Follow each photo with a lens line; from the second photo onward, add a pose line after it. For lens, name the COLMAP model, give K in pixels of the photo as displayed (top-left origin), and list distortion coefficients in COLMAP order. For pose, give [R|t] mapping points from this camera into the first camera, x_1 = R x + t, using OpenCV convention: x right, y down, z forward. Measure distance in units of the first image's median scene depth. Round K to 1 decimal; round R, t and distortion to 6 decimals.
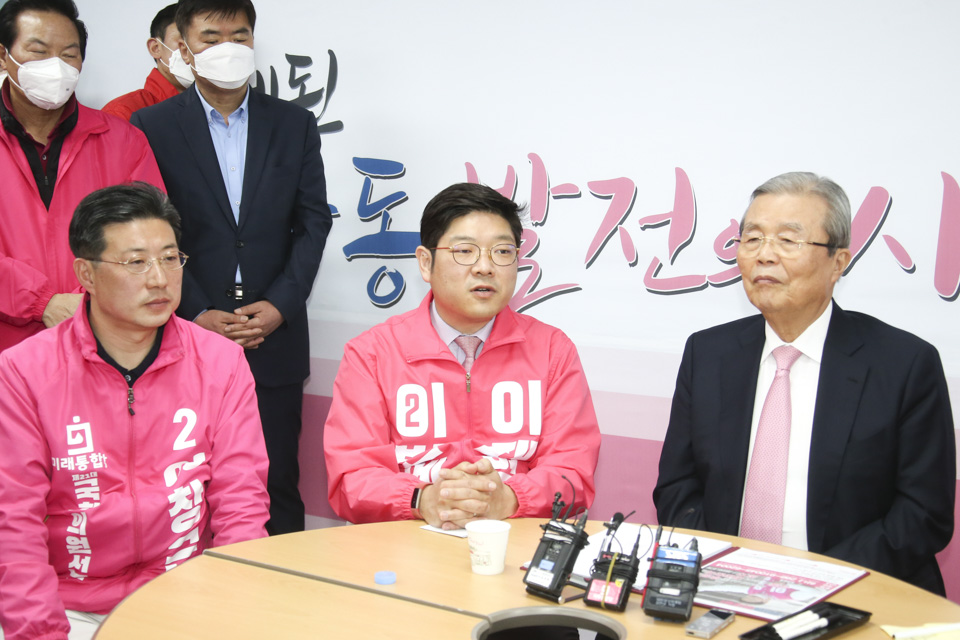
lens RADIAL K [[1567.6, 0, 457.2], [0, 1567.6, 316.5], [0, 0, 1]] dist [0.212107, 0.000000]
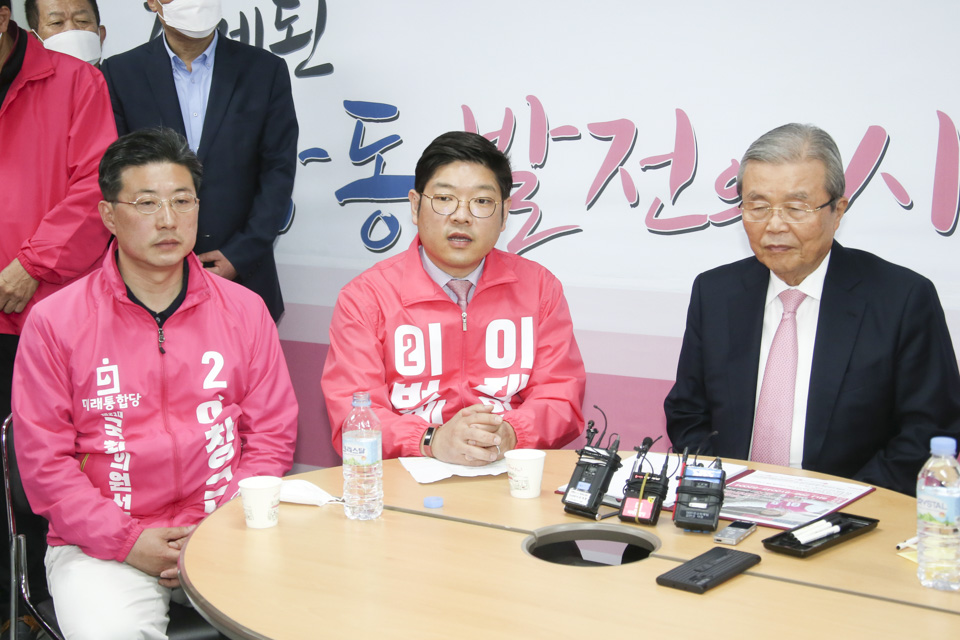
lens RADIAL K [[1796.9, 0, 461.9], [0, 1796.9, 294.0], [0, 0, 1]] dist [0.261577, 0.000000]
pose [[0.999098, -0.018875, 0.038044, -0.043466], [0.018179, 0.999662, 0.018564, 0.000024], [-0.038381, -0.017855, 0.999104, -0.147257]]
